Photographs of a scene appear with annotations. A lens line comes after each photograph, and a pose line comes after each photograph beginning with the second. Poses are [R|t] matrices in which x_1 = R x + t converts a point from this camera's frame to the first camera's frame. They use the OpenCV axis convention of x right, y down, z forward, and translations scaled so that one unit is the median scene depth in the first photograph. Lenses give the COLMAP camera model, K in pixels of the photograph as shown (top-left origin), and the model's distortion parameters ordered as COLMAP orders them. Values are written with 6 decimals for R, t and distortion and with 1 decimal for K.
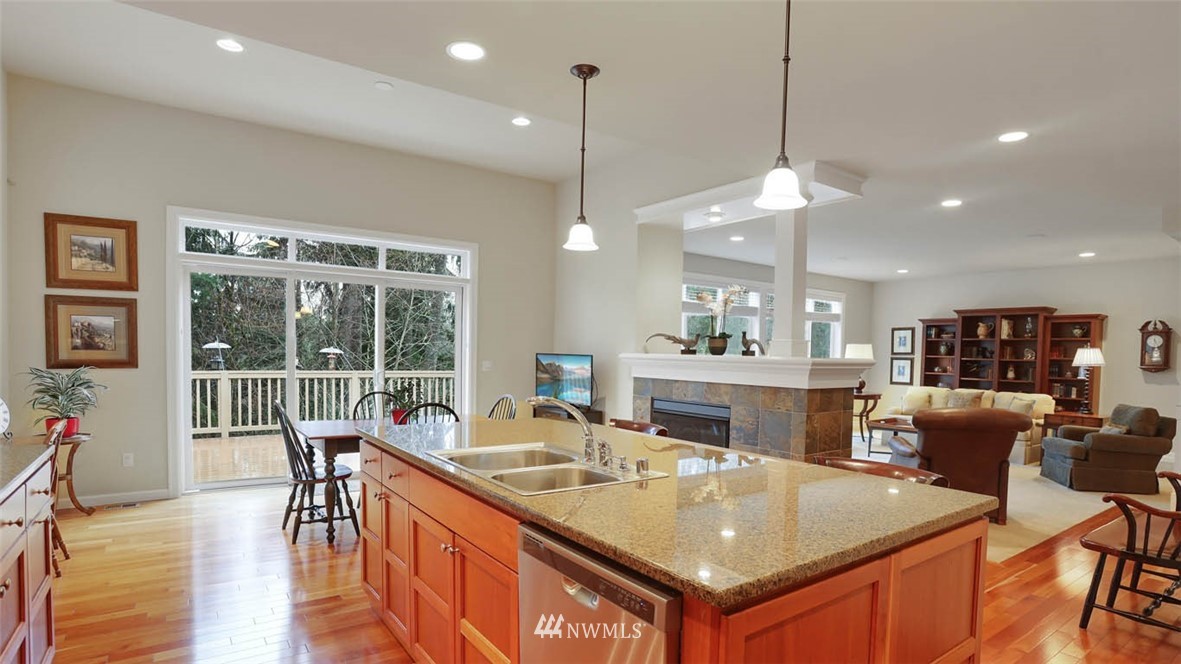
lens RADIAL K [[586.4, 0, 600.3], [0, 586.4, 367.4], [0, 0, 1]] dist [-0.037161, 0.012413]
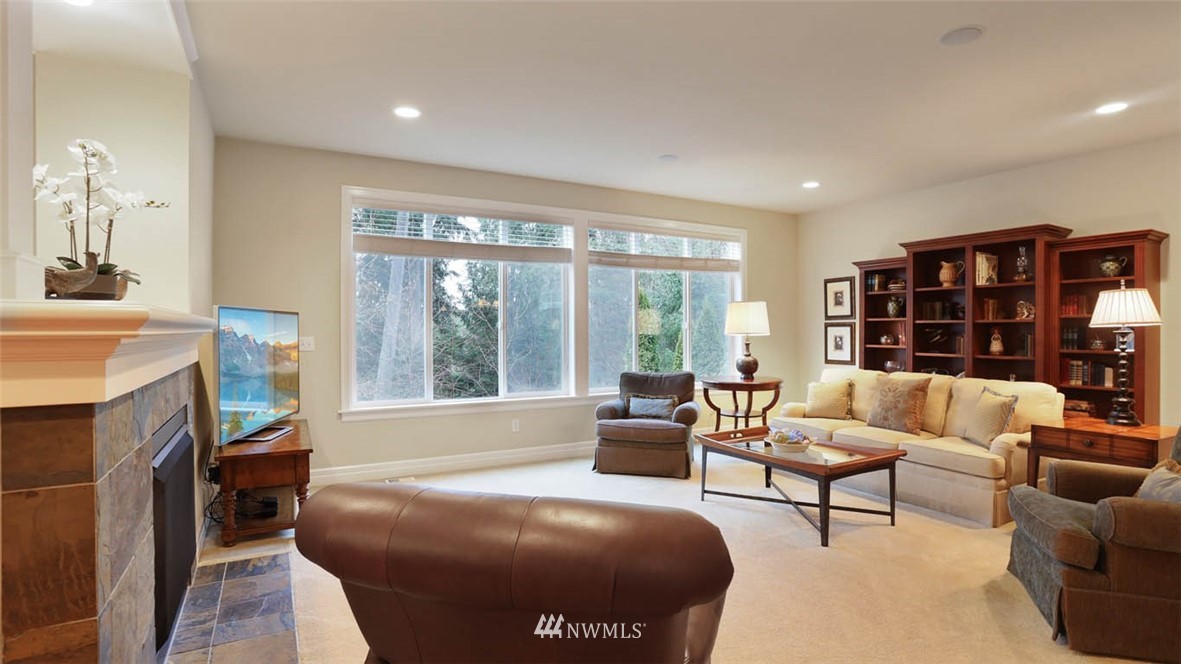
lens RADIAL K [[586.4, 0, 574.2], [0, 586.4, 322.5], [0, 0, 1]] dist [-0.037161, 0.012413]
pose [[0.994440, -0.021842, -0.103015, 0.343354], [0.017810, 0.999045, -0.039901, 0.004219], [0.103788, 0.037845, 0.993879, 0.369176]]
